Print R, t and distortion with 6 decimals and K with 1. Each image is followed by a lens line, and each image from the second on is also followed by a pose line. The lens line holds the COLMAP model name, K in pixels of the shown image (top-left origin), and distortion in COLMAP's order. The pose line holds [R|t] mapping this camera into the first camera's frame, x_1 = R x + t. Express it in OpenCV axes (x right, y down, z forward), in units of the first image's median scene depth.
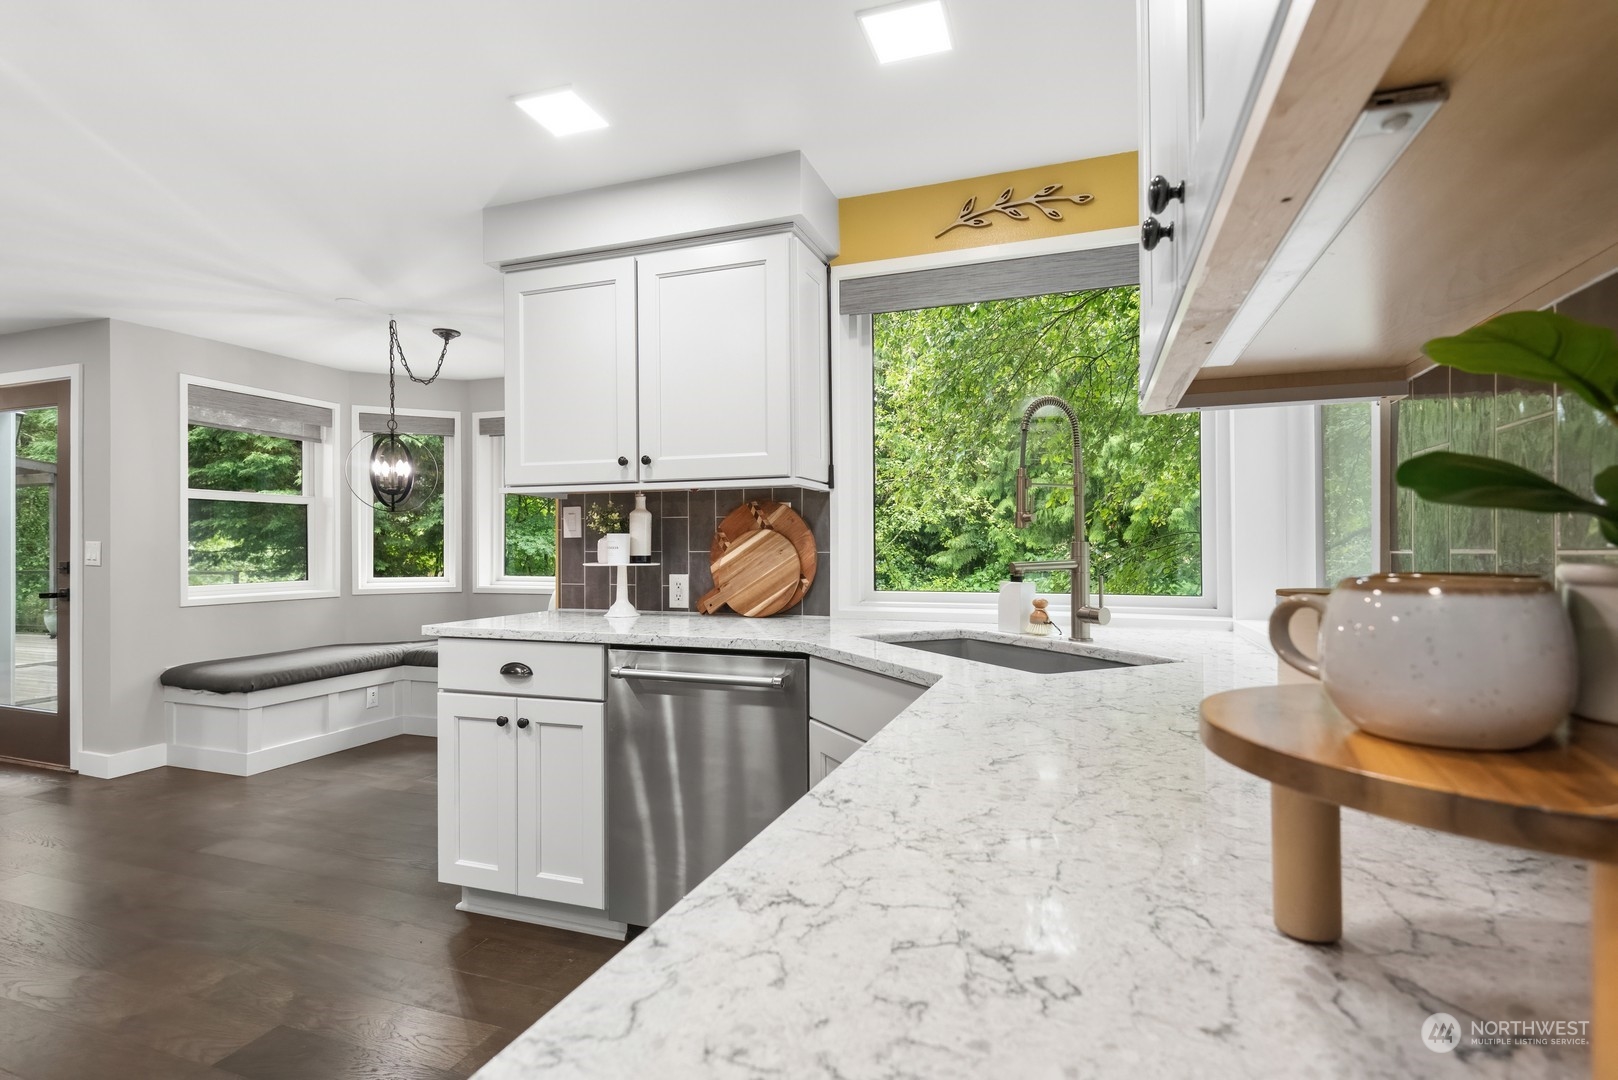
lens RADIAL K [[769.2, 0, 812.1], [0, 769.2, 560.5], [0, 0, 1]] dist [0.022544, -0.021031]
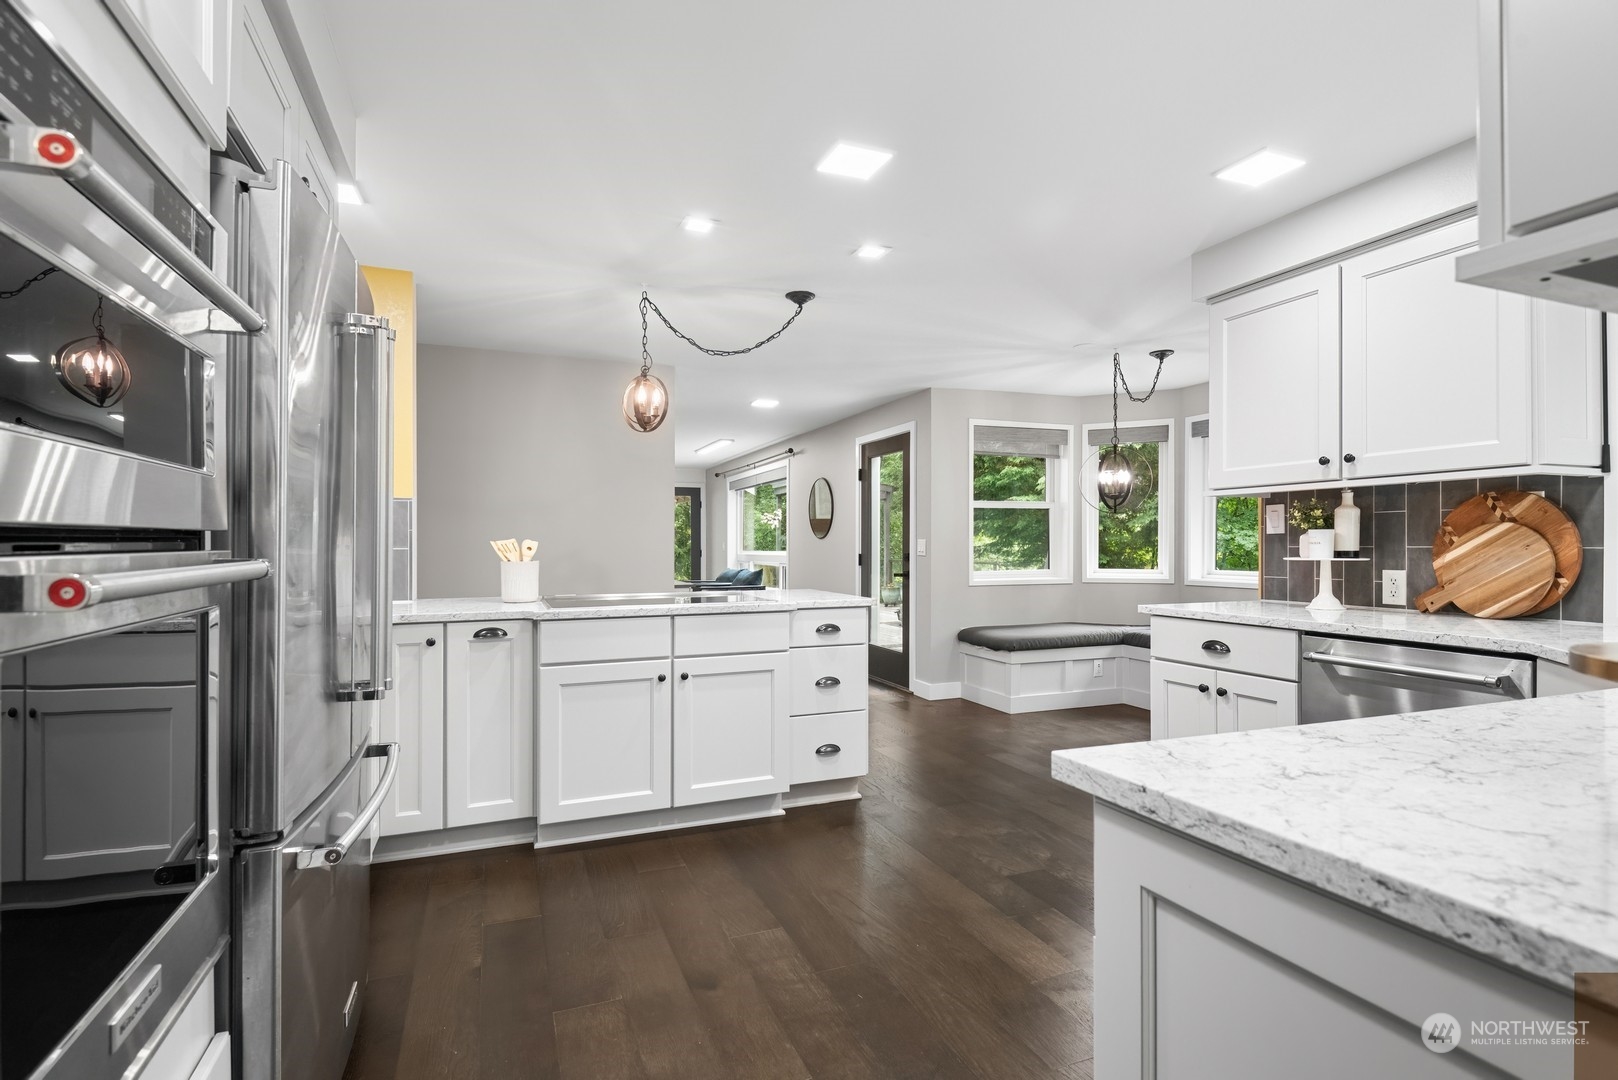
lens RADIAL K [[753.3, 0, 809.0], [0, 753.3, 540.0], [0, 0, 1]] dist [0.022925, -0.020572]
pose [[0.637852, -0.005338, -0.770141, 0.084678], [-0.010341, 0.999826, -0.015495, 0.002130], [0.770090, 0.017848, 0.637686, -0.166315]]
